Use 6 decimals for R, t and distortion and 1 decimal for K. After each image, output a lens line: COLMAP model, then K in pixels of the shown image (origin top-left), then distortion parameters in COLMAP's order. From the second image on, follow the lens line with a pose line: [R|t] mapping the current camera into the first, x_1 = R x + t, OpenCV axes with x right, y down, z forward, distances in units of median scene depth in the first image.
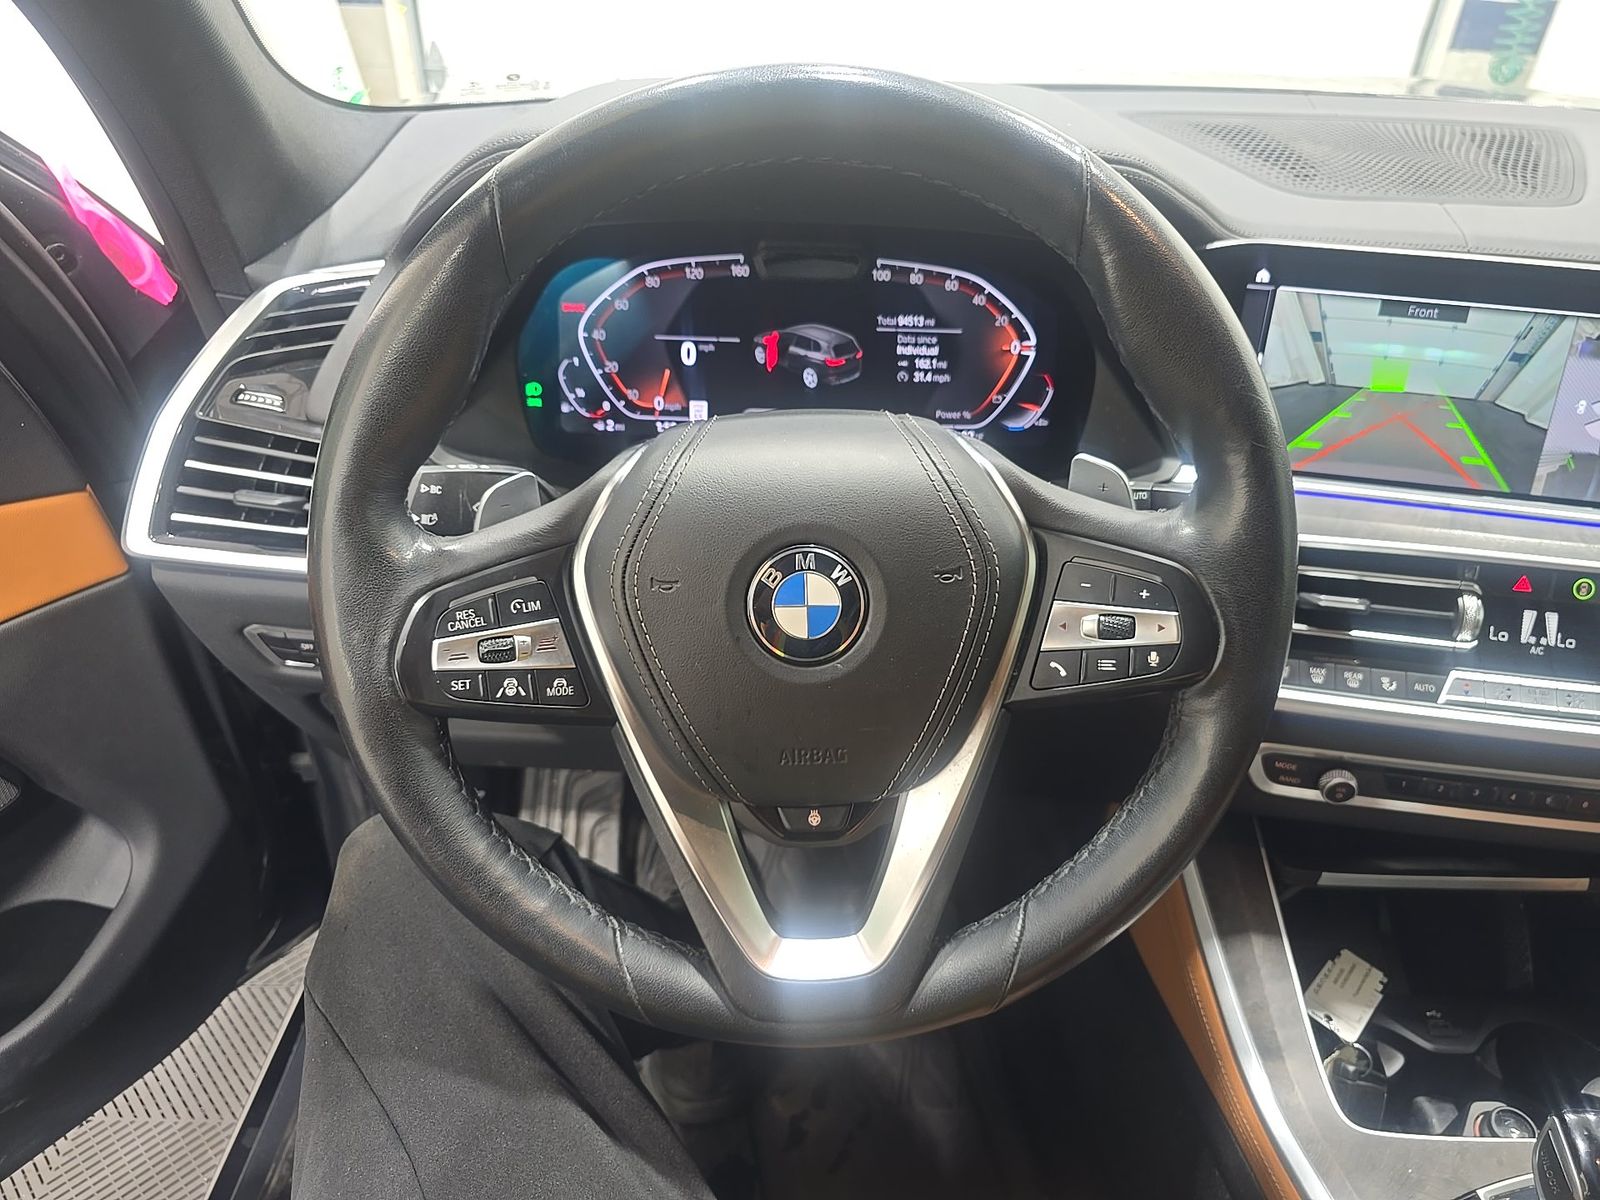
lens RADIAL K [[1053.7, 0, 800.0], [0, 1053.7, 600.0], [0, 0, 1]] dist [0.088282, -0.059455]
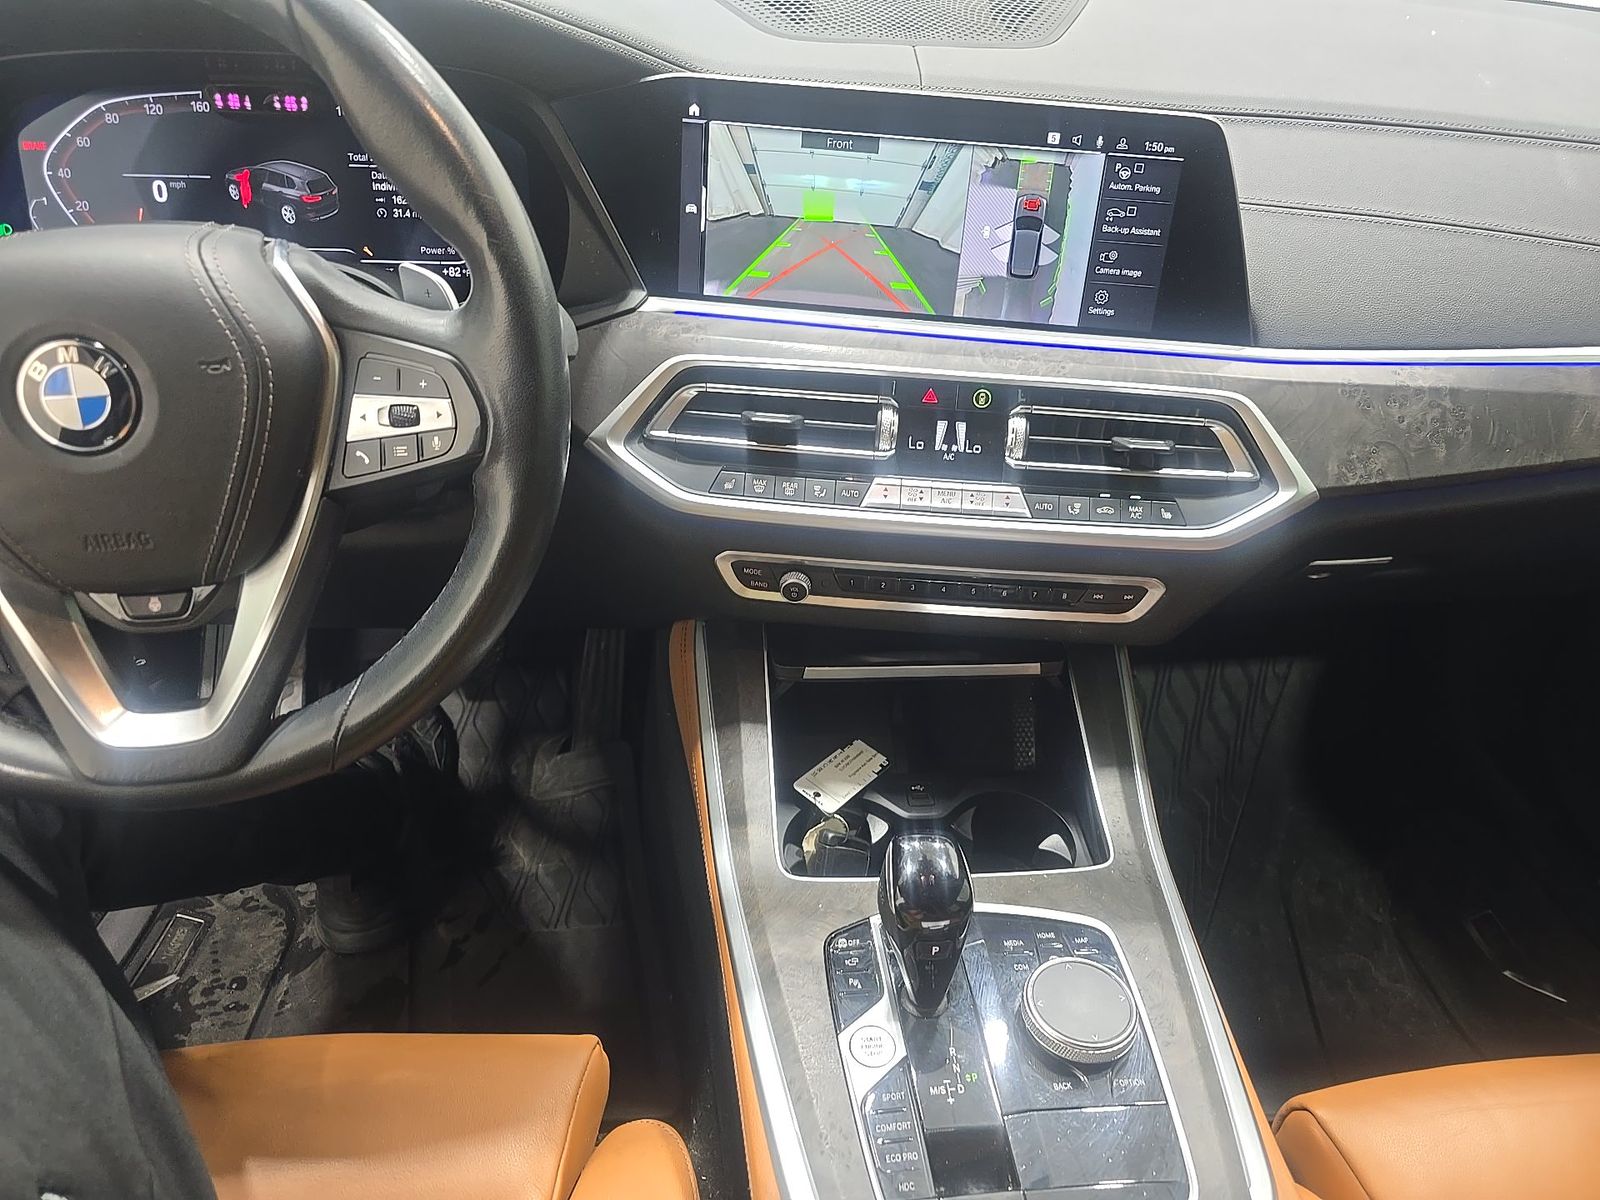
lens RADIAL K [[1053.7, 0, 800.0], [0, 1053.7, 600.0], [0, 0, 1]] dist [0.088282, -0.059455]
pose [[0.998522, -0.037540, 0.039304, 0.458941], [0.034399, 0.996378, 0.077764, 0.100444], [-0.042081, -0.076297, 0.996197, -0.095522]]
